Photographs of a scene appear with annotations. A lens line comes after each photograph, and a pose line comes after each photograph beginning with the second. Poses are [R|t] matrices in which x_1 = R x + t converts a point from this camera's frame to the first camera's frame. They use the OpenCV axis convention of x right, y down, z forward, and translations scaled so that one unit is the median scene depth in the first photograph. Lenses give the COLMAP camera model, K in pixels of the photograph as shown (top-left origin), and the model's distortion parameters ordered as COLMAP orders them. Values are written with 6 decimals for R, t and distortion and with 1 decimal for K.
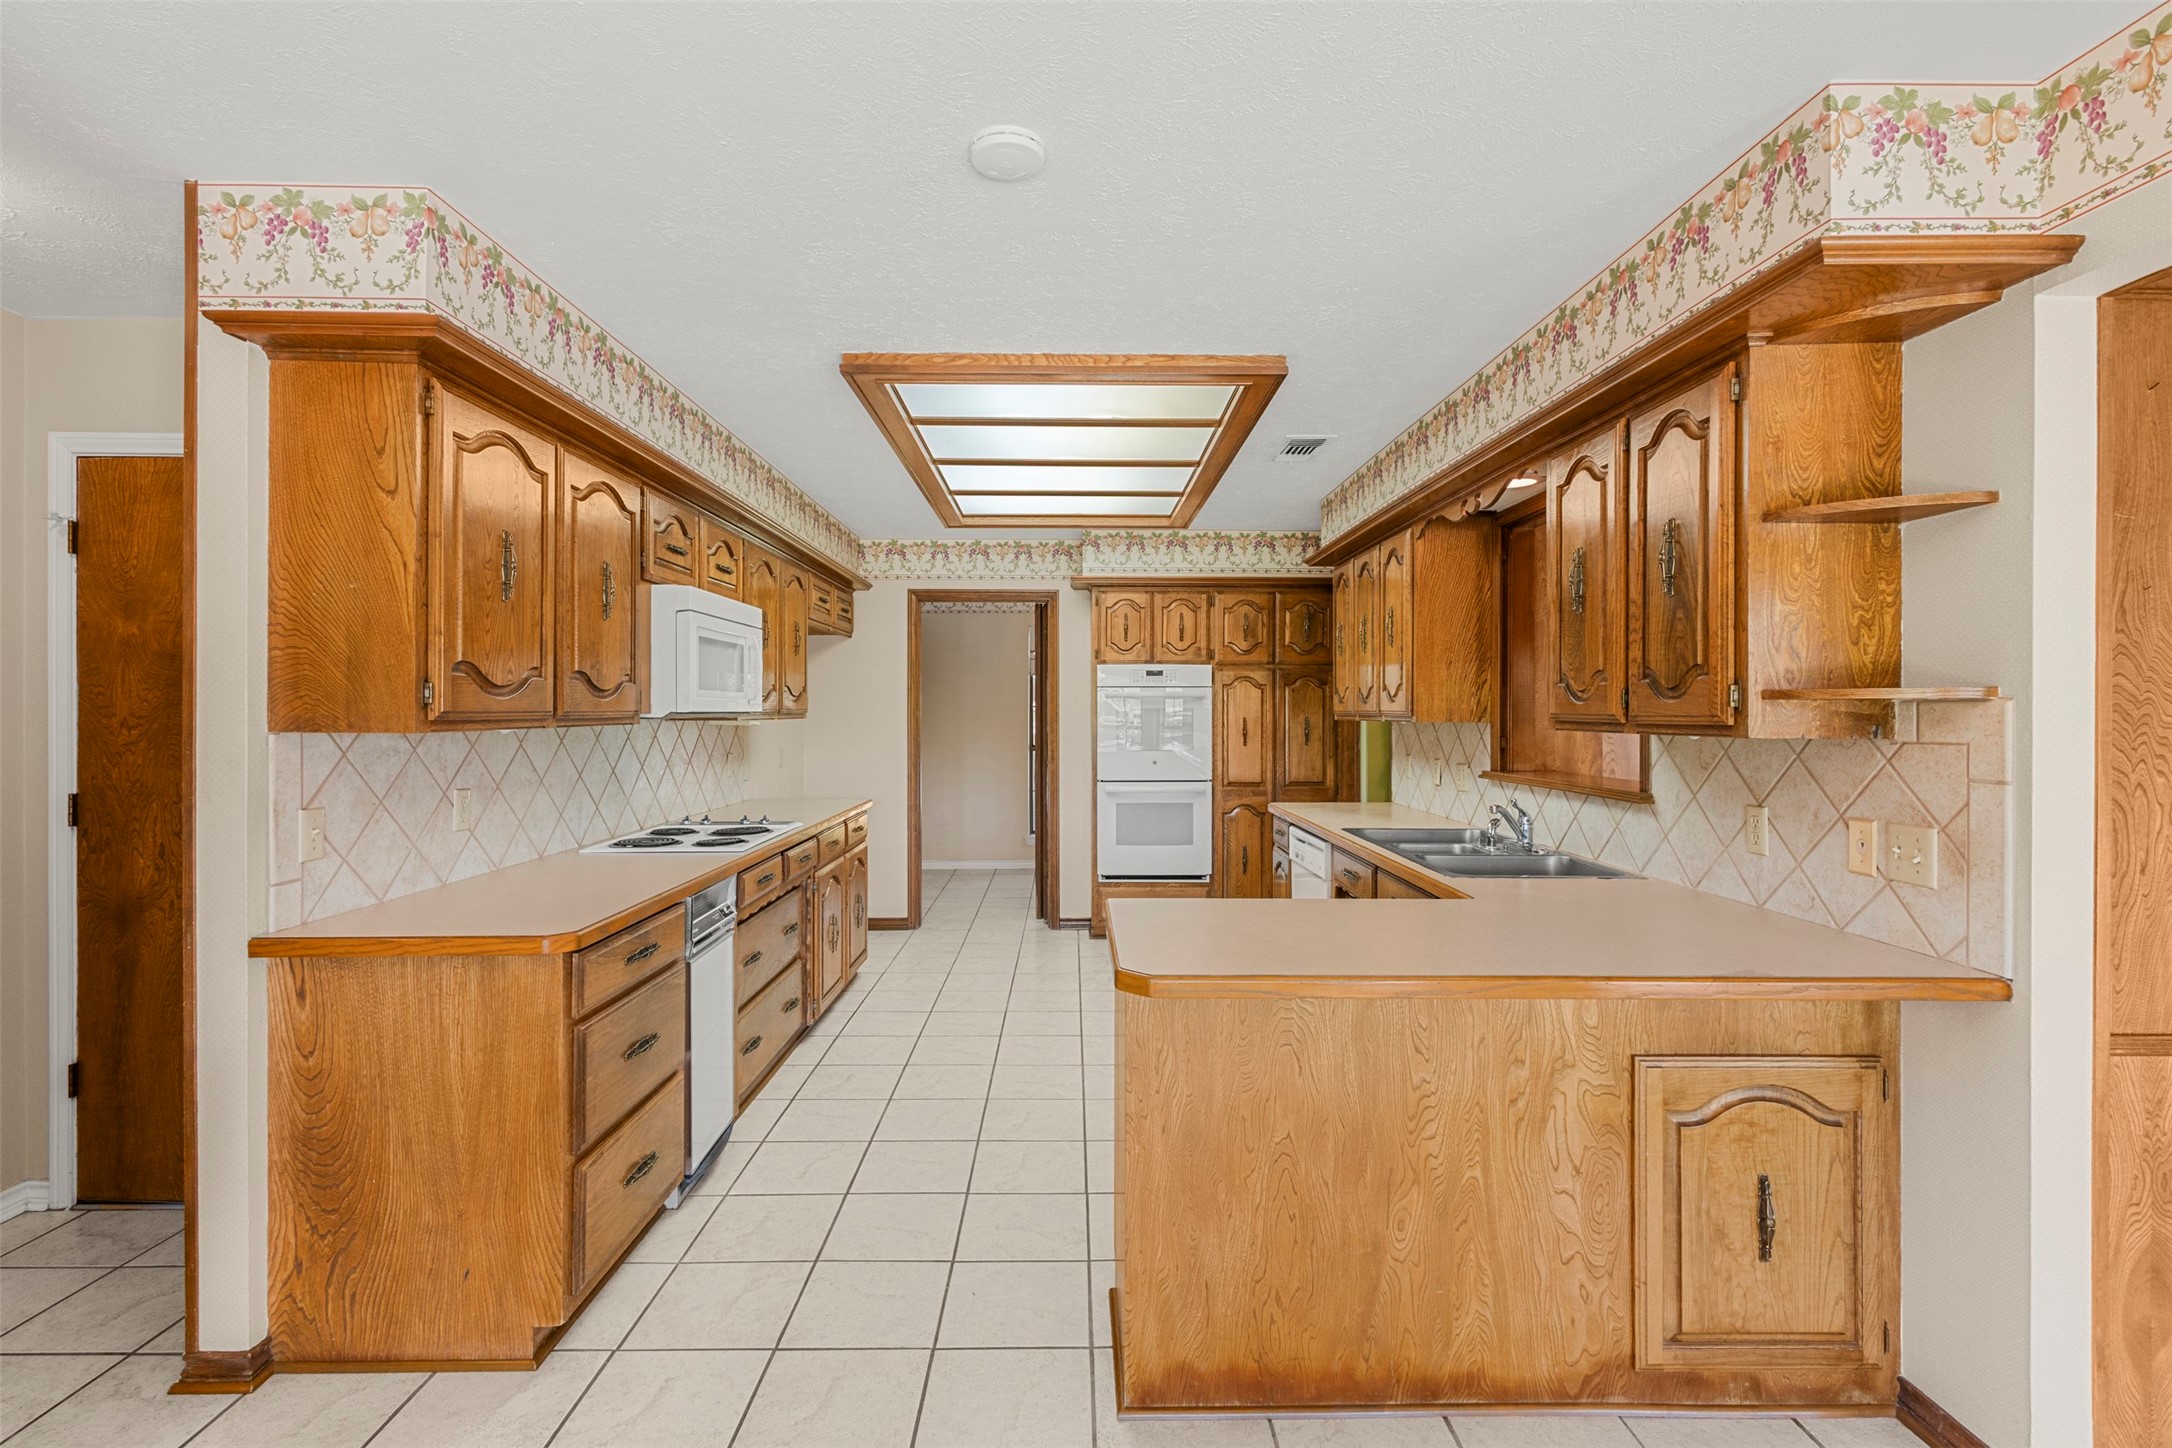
lens RADIAL K [[995.8, 0, 1079.2], [0, 995.8, 709.9], [0, 0, 1]] dist [0.004751, -0.001623]
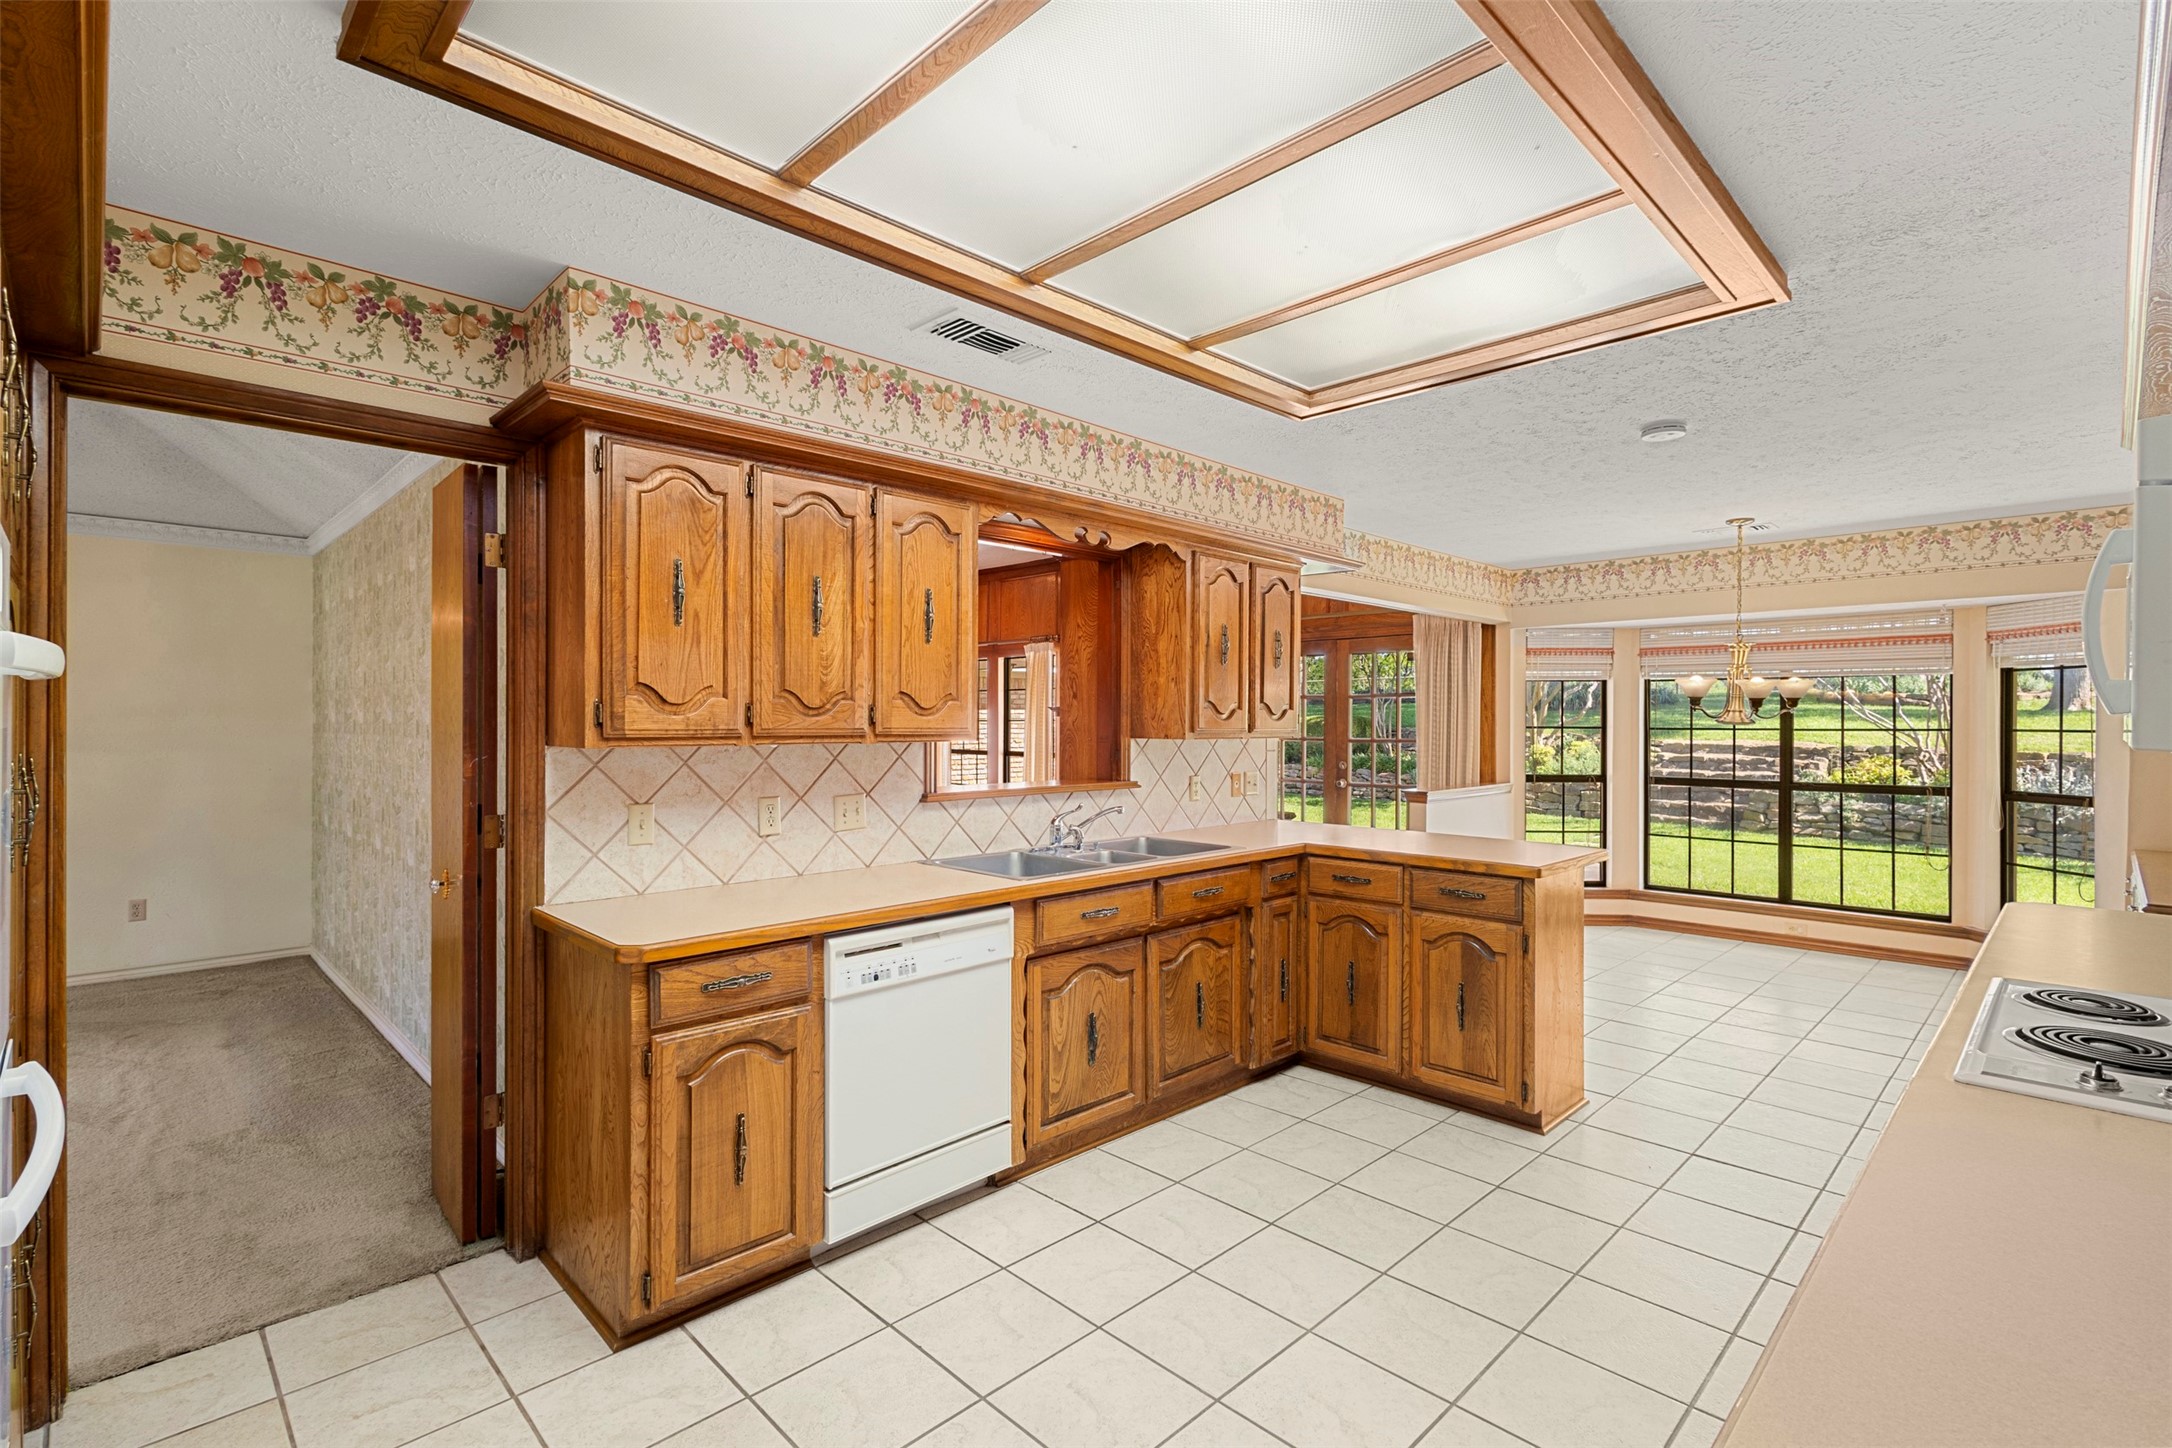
lens RADIAL K [[995.8, 0, 1085.2], [0, 995.8, 725.2], [0, 0, 1]] dist [0.004751, -0.001623]
pose [[-0.696258, -0.006344, 0.717763, -0.605650], [-0.000751, 0.999967, 0.008110, -0.013615], [-0.717791, 0.005108, -0.696240, 2.781488]]
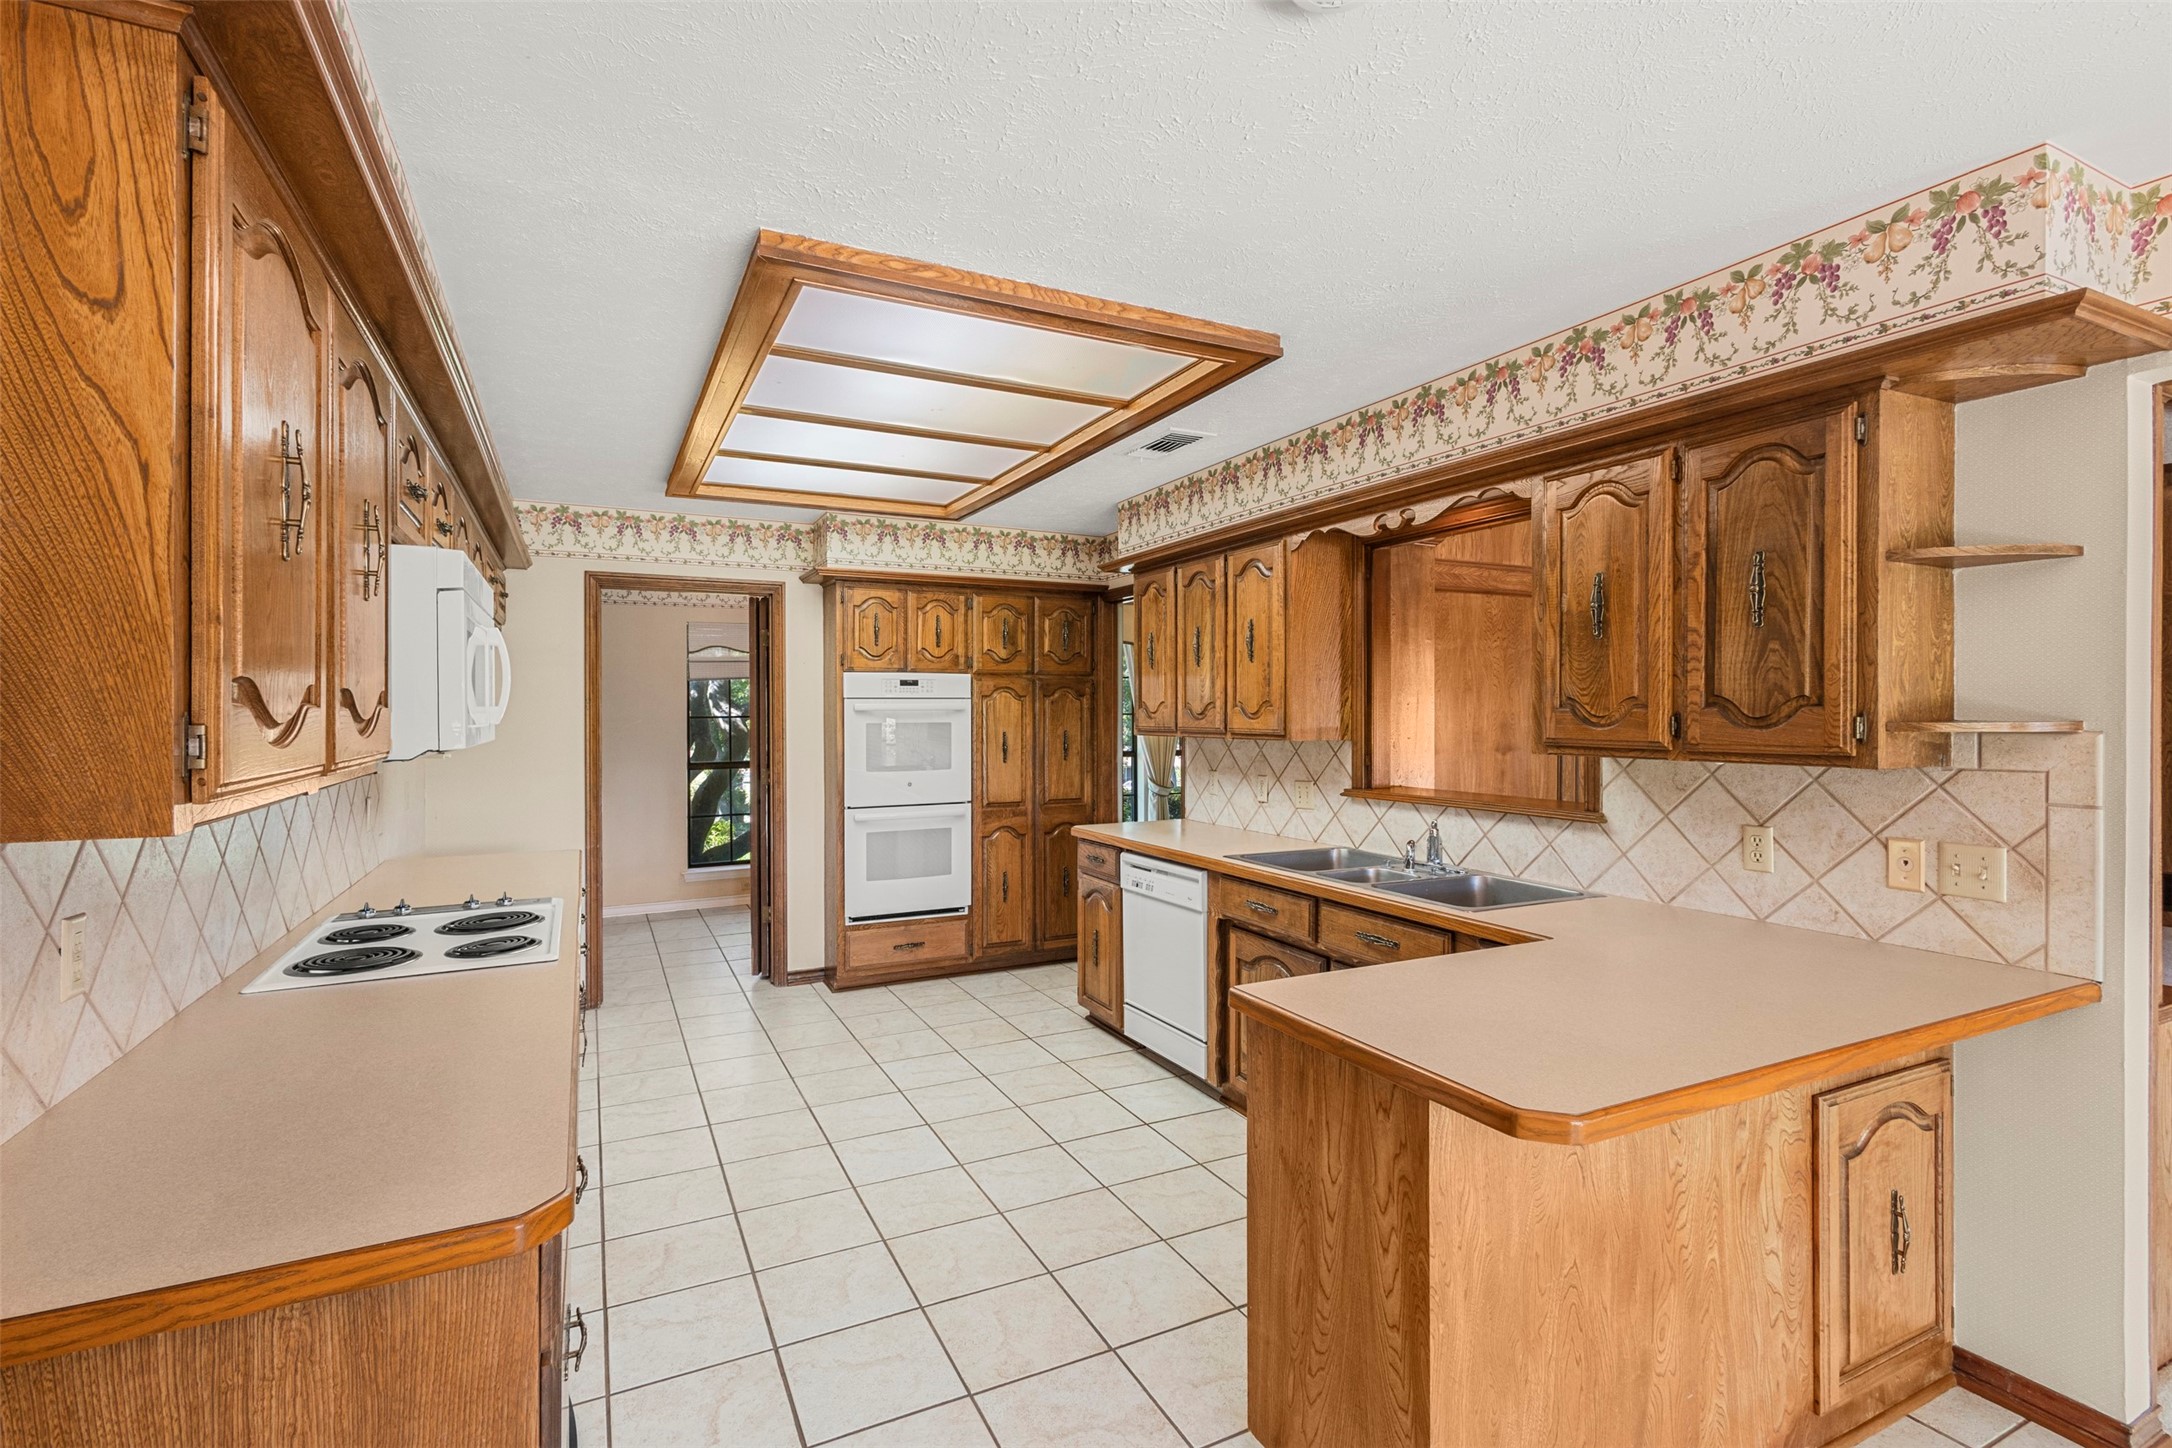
lens RADIAL K [[995.8, 0, 1077.1], [0, 995.8, 713.8], [0, 0, 1]] dist [0.004751, -0.001623]
pose [[0.901246, -0.004781, 0.433281, -0.489445], [0.003717, 0.999988, 0.003303, -0.033231], [-0.433292, -0.001367, 0.901253, 0.402857]]
